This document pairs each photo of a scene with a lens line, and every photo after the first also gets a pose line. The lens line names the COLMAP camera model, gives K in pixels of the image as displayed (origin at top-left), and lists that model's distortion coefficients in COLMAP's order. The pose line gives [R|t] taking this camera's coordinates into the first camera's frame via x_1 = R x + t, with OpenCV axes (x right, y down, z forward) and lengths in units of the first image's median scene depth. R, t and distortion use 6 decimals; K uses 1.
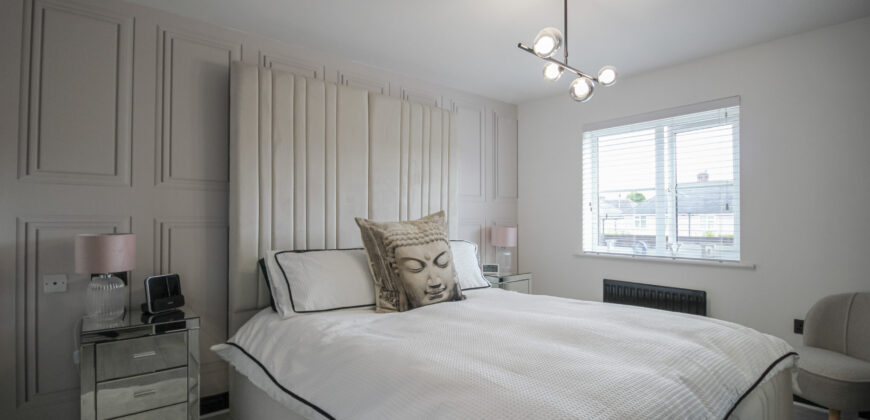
lens RADIAL K [[412.8, 0, 435.0], [0, 412.8, 215.6], [0, 0, 1]] dist [0.003999, 0.000873]
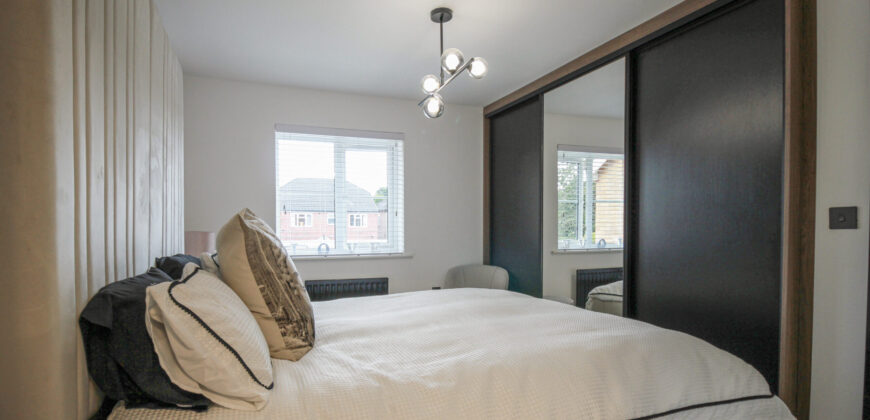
lens RADIAL K [[412.8, 0, 425.6], [0, 412.8, 224.0], [0, 0, 1]] dist [0.003999, 0.000873]
pose [[0.360228, 0.003492, 0.932858, -0.661273], [-0.009403, 0.999956, -0.000112, 0.016127], [-0.932817, -0.008732, 0.360245, 0.534519]]
